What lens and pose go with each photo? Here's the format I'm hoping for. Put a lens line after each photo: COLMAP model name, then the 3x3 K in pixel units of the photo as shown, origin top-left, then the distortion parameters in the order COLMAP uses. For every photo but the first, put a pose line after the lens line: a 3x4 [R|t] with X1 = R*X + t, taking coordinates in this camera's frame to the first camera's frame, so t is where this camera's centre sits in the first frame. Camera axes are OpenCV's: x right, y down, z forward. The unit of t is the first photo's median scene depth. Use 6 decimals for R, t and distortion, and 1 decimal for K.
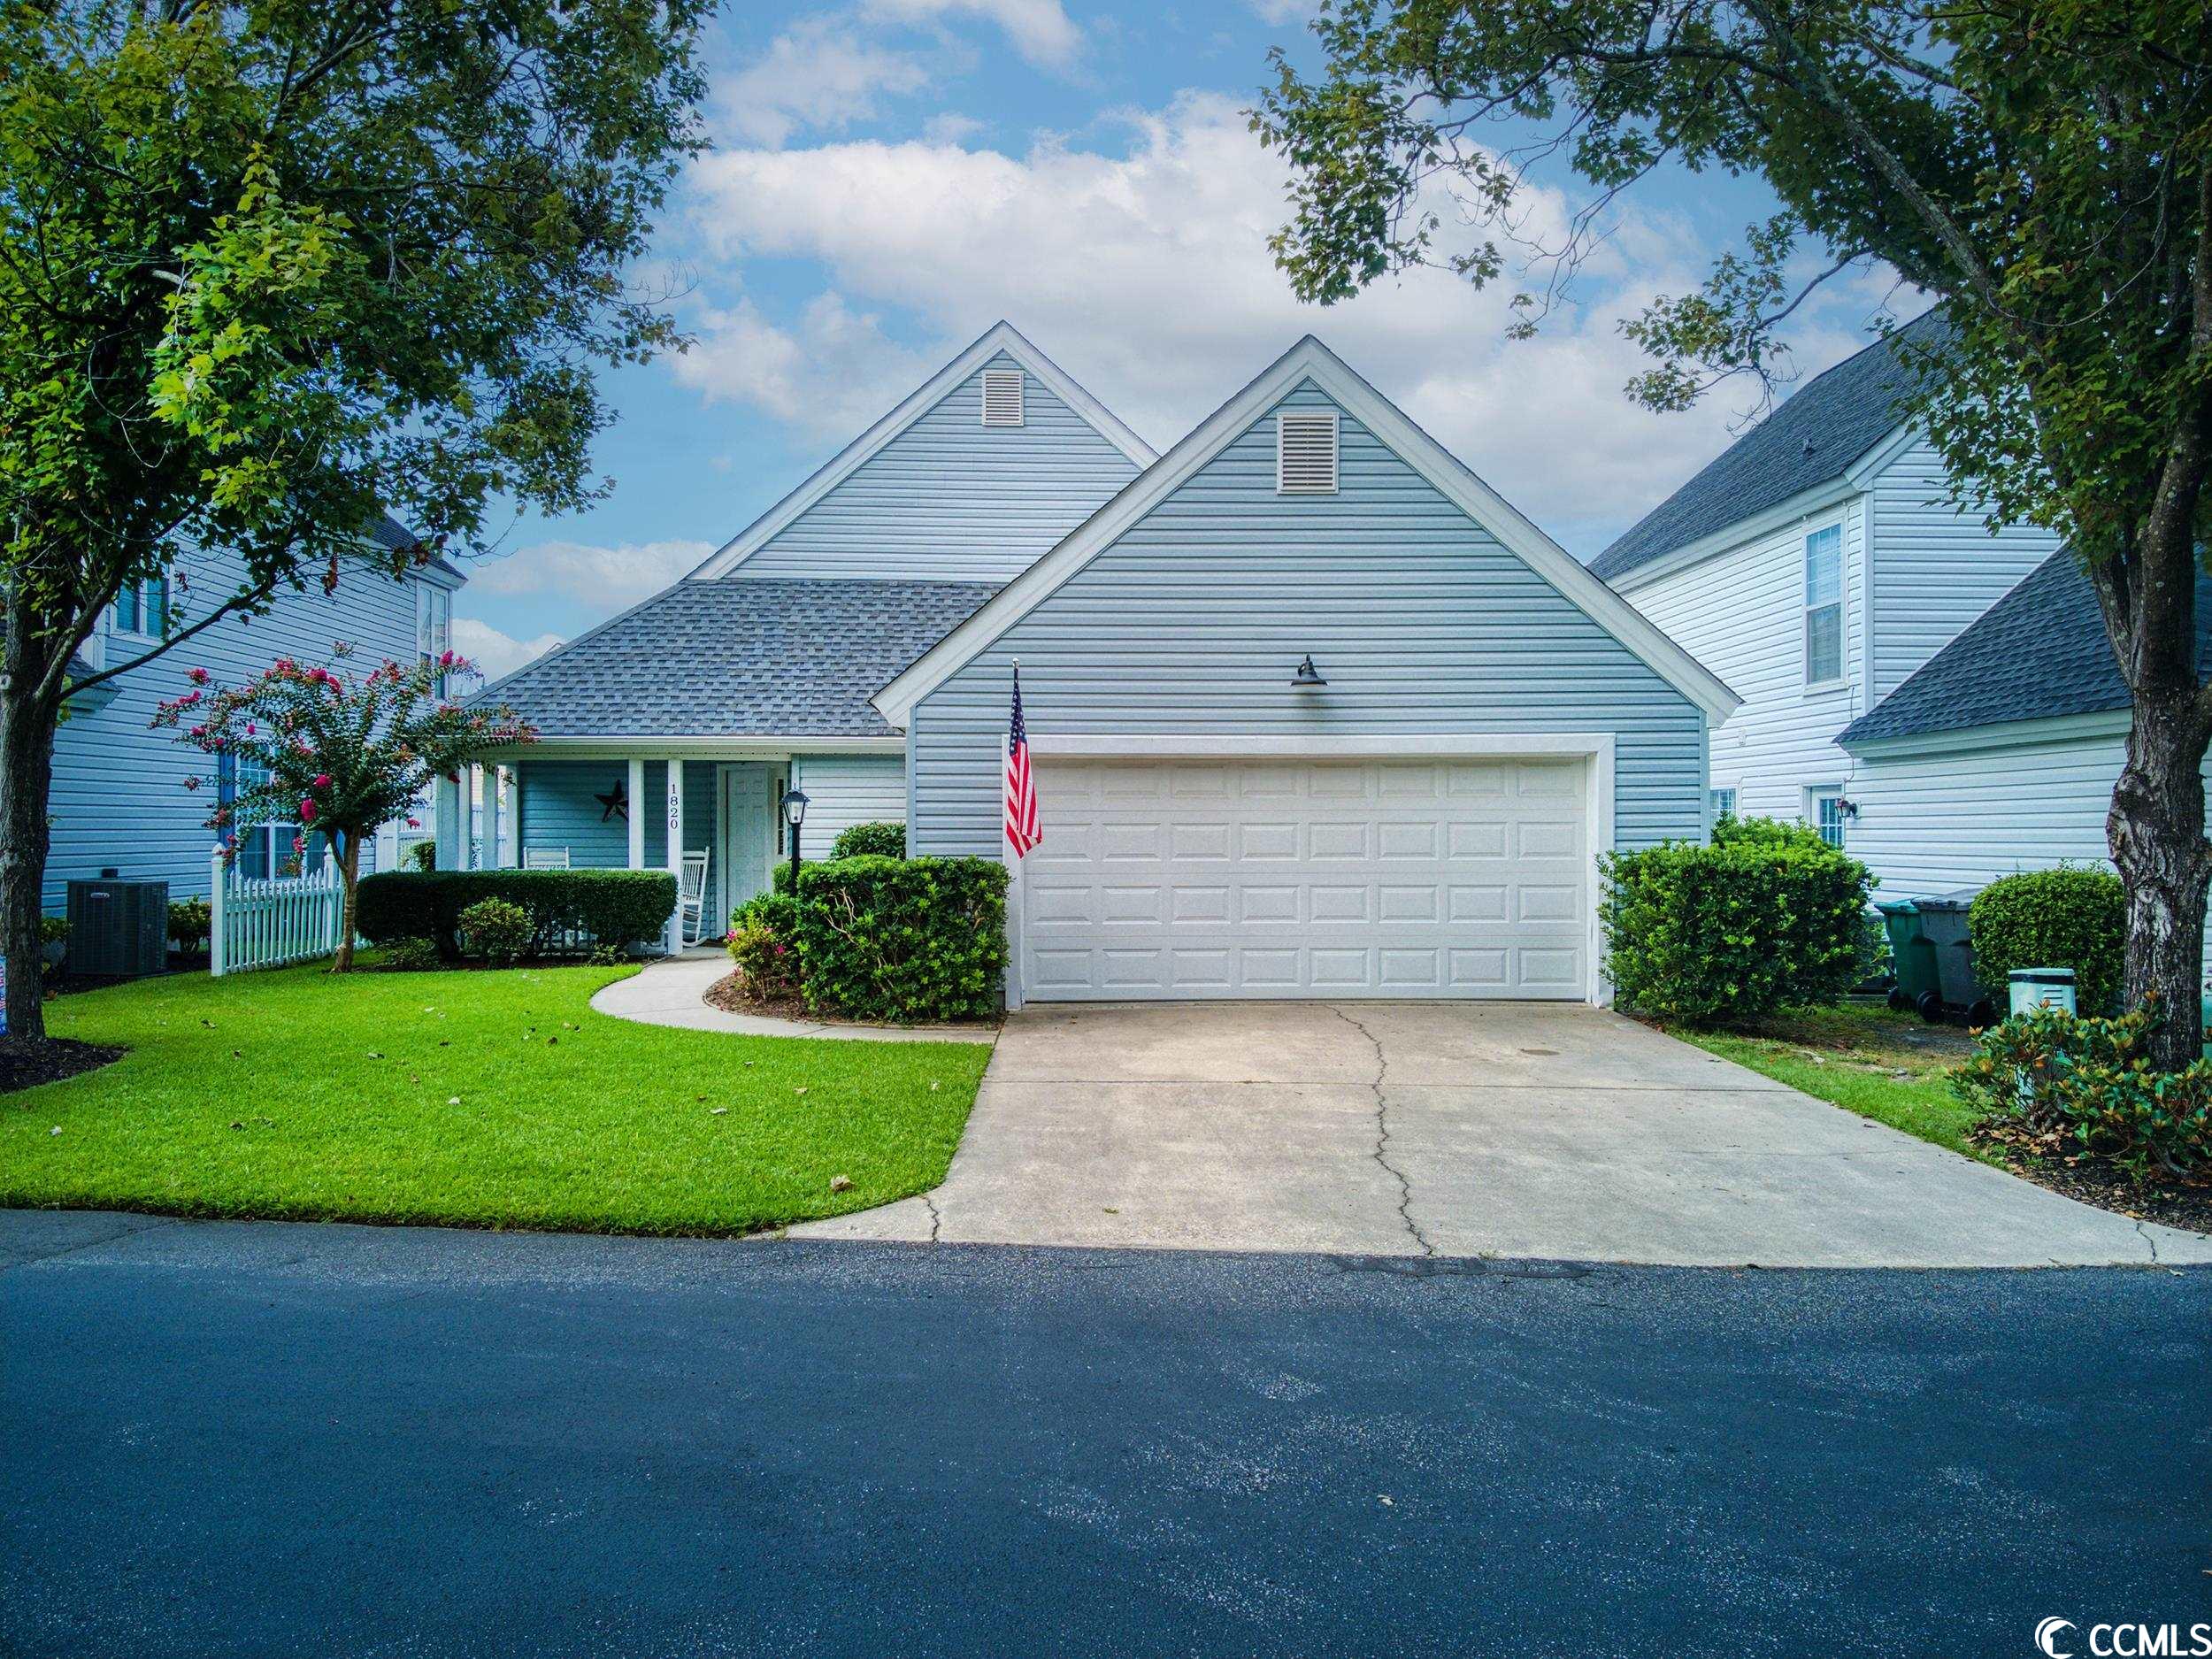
lens RADIAL K [[1590.7, 0, 1120.8], [0, 1590.7, 843.4], [0, 0, 1]] dist [0.163789, -0.302246]
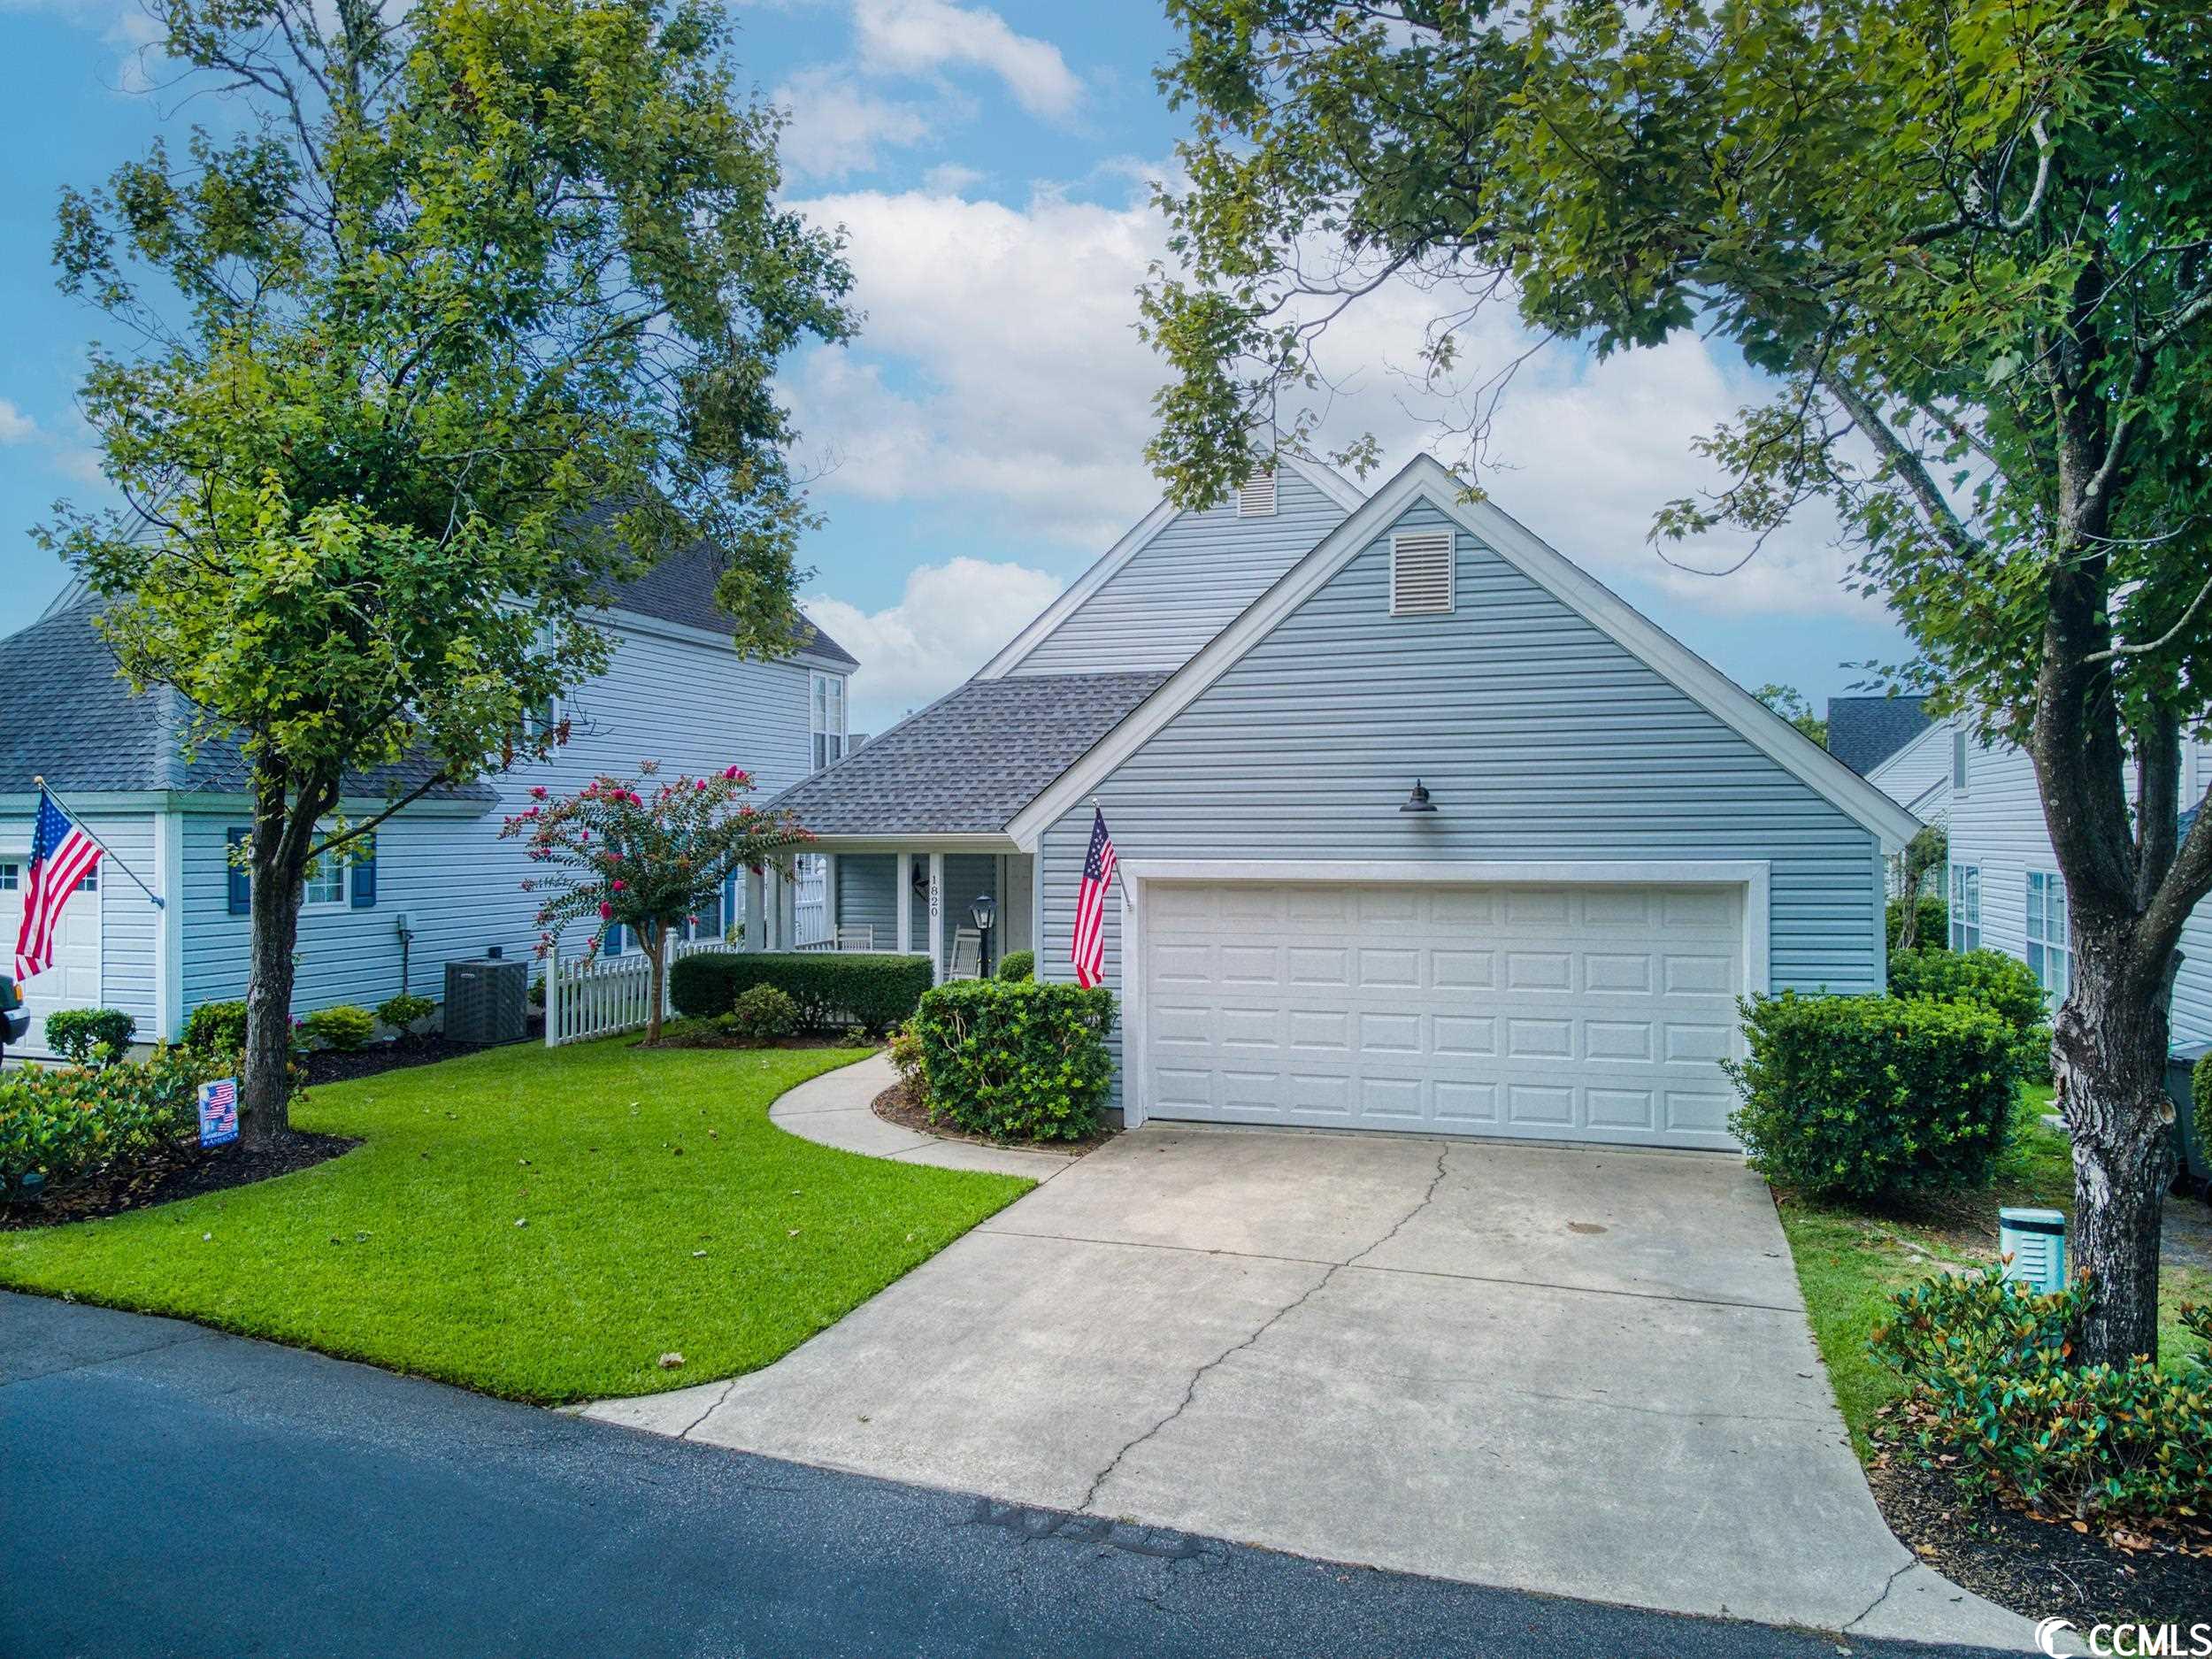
lens RADIAL K [[1590.7, 0, 1120.8], [0, 1590.7, 843.4], [0, 0, 1]] dist [0.163789, -0.302246]
pose [[0.945187, 0.000156, -0.326528, 0.286153], [0.000133, 1.000000, 0.000861, -0.086893], [0.326528, -0.000857, 0.945187, 0.020626]]
